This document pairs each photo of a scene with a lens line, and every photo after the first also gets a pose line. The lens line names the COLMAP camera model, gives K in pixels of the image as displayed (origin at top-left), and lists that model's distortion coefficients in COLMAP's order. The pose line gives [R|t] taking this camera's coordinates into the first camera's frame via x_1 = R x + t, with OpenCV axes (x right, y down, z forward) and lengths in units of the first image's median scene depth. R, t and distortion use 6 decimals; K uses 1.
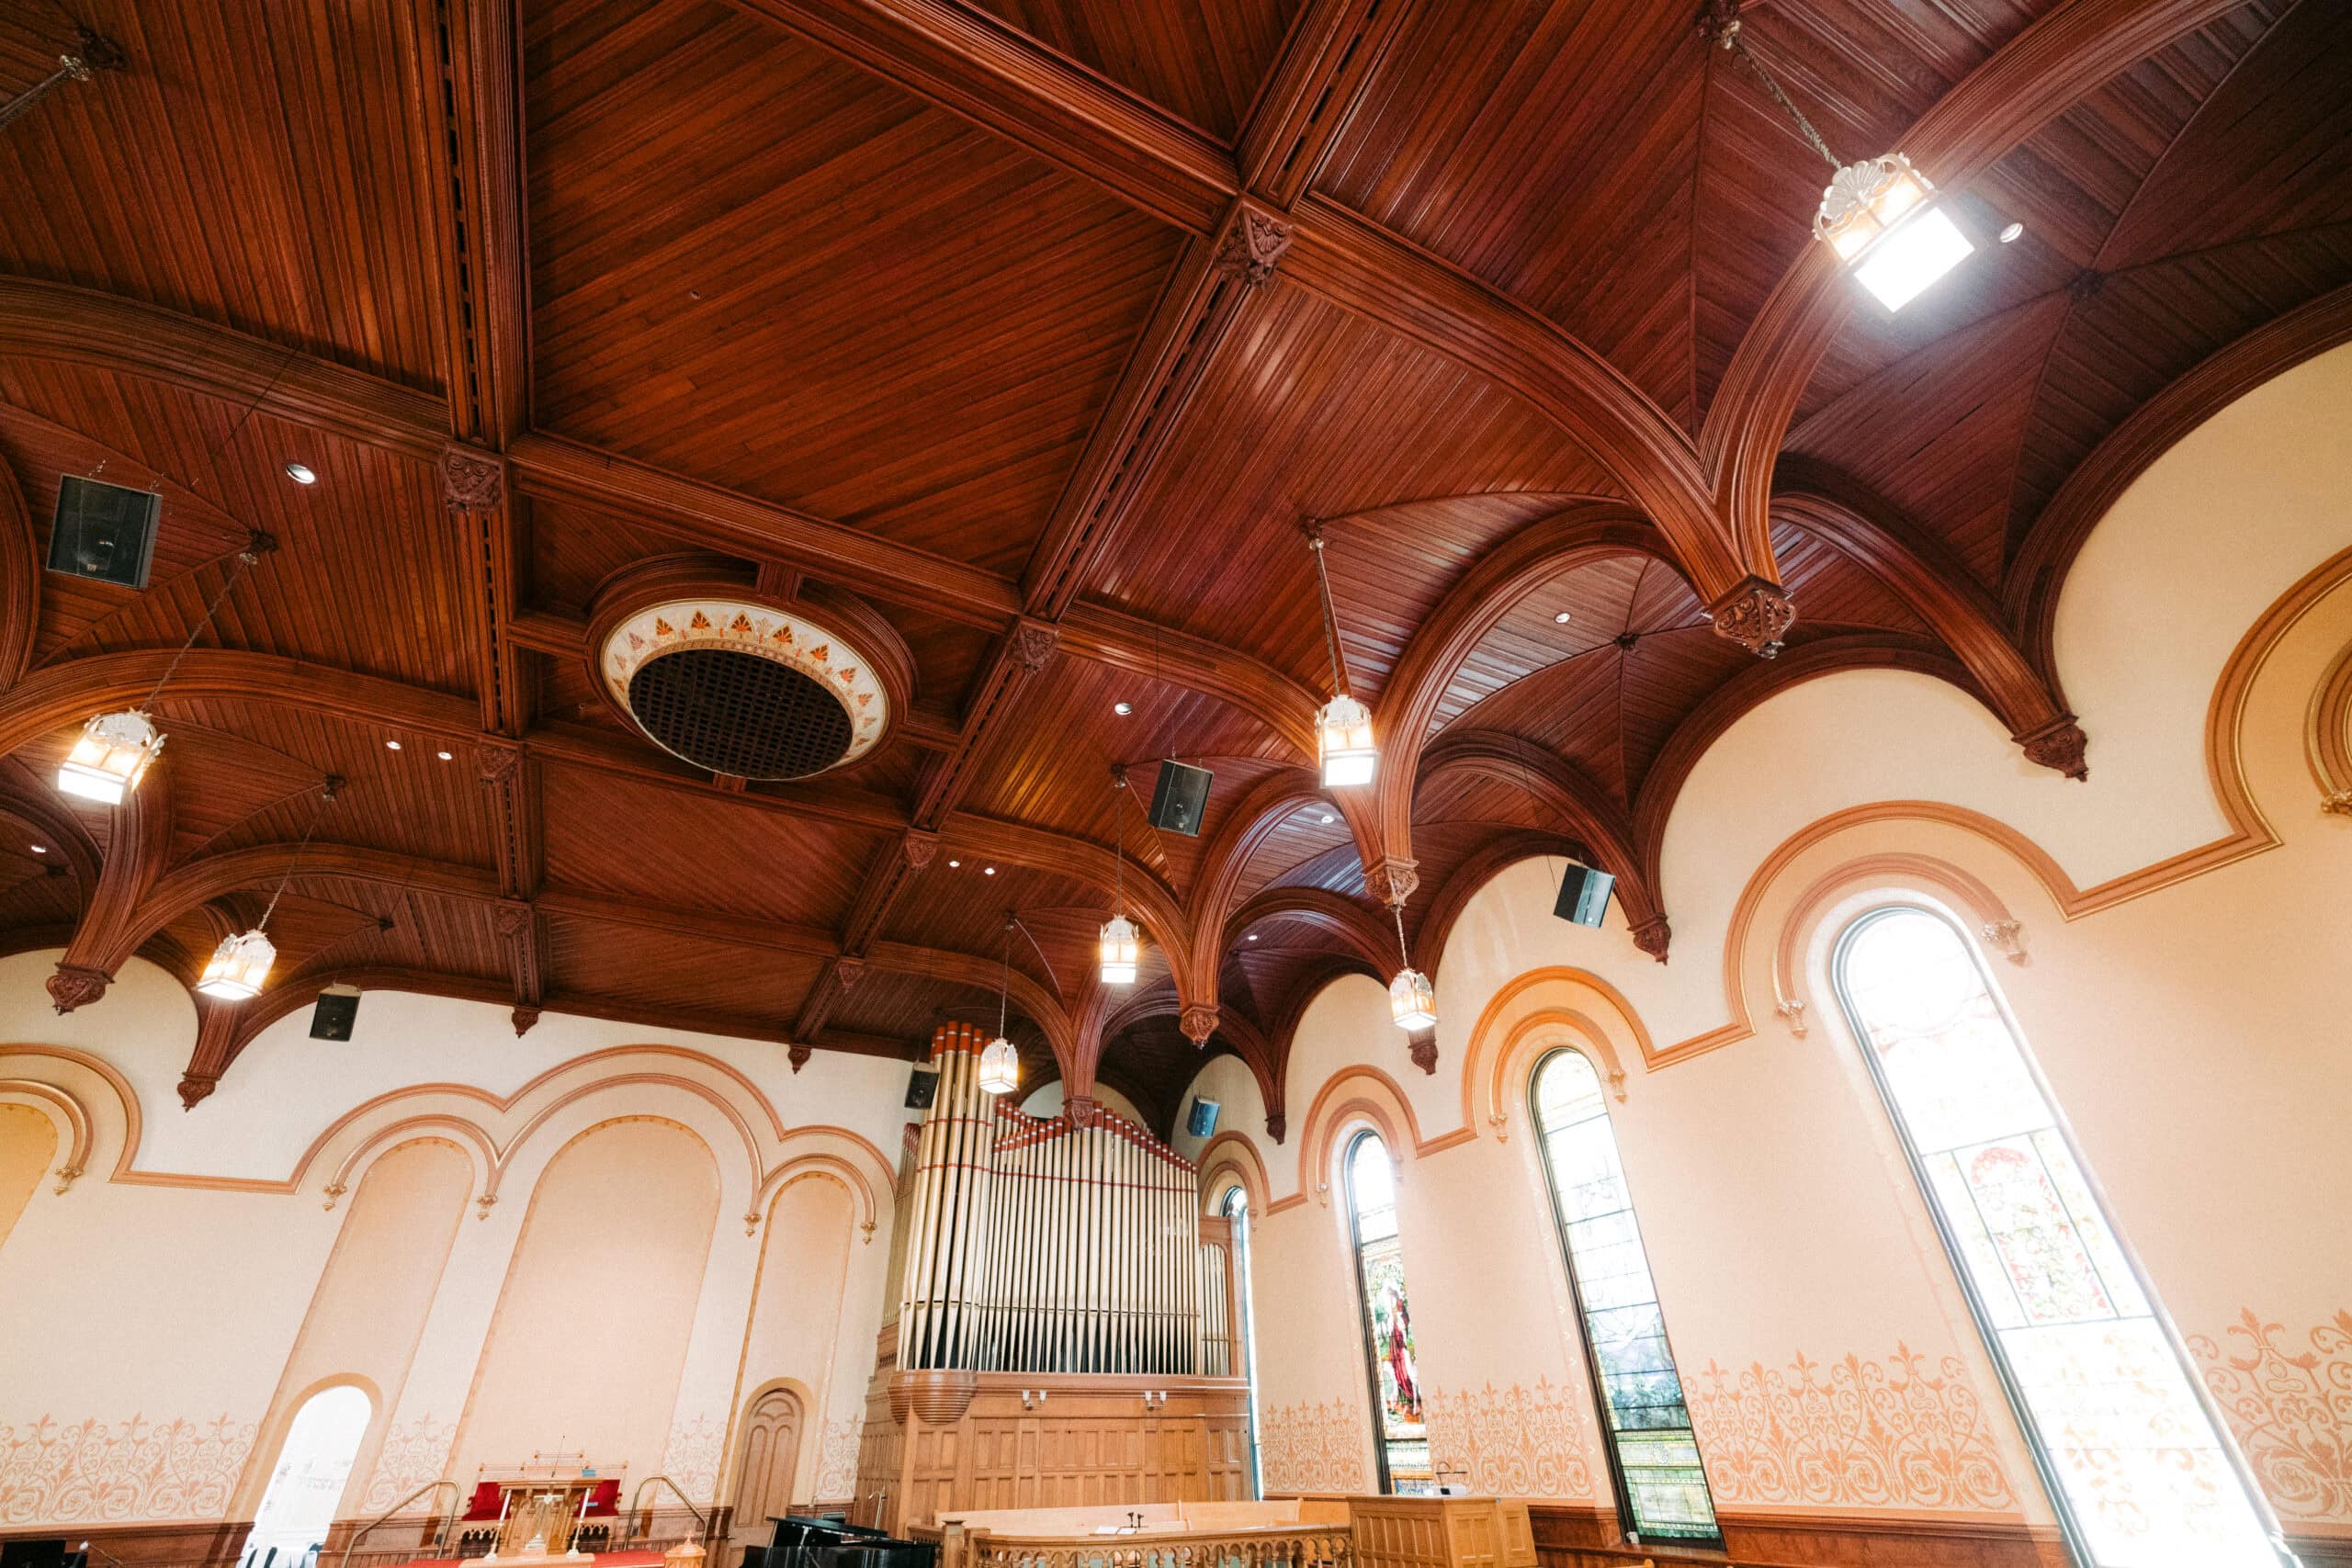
lens RADIAL K [[997.2, 0, 1164.8], [0, 997.2, 788.6], [0, 0, 1]] dist [0.001046, 0.000158]
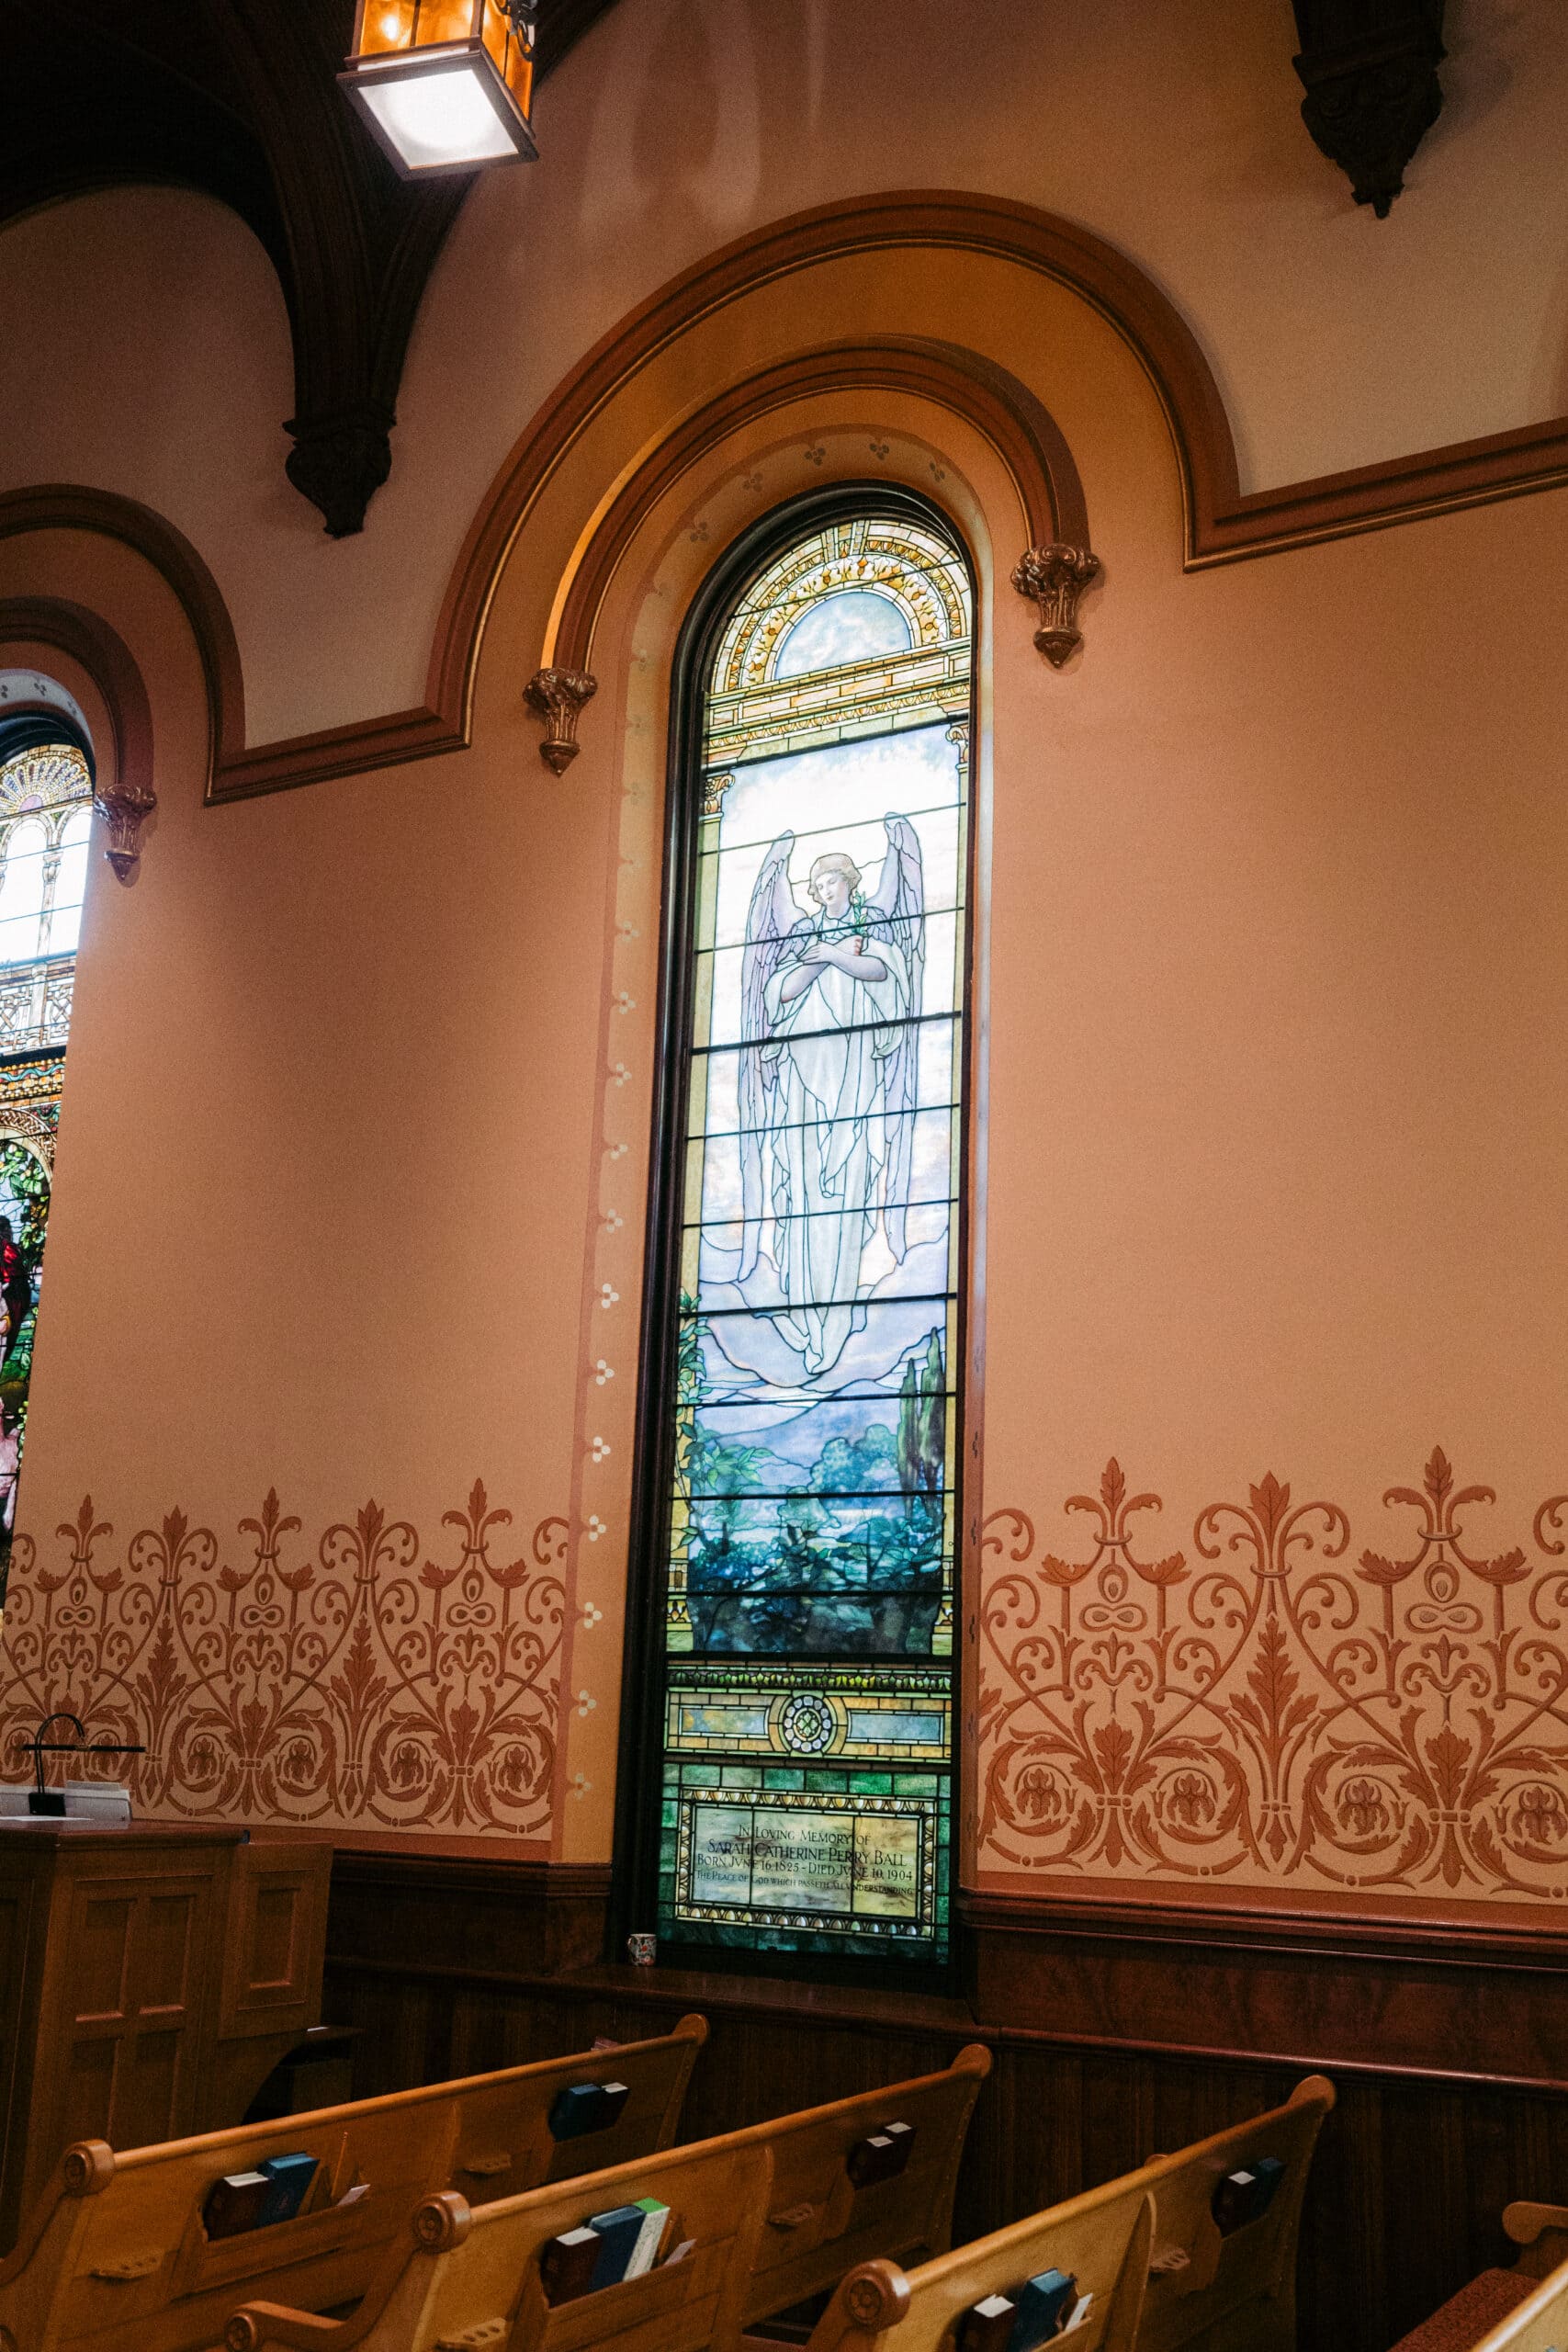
lens RADIAL K [[2238.3, 0, 825.2], [0, 2238.3, 1206.9], [0, 0, 1]] dist [-0.003466, 0.000627]
pose [[0.821032, 0.172756, 0.544116, 0.093541], [-0.354470, 0.901394, 0.248678, 0.332493], [-0.447502, -0.397045, 0.801310, 0.483794]]
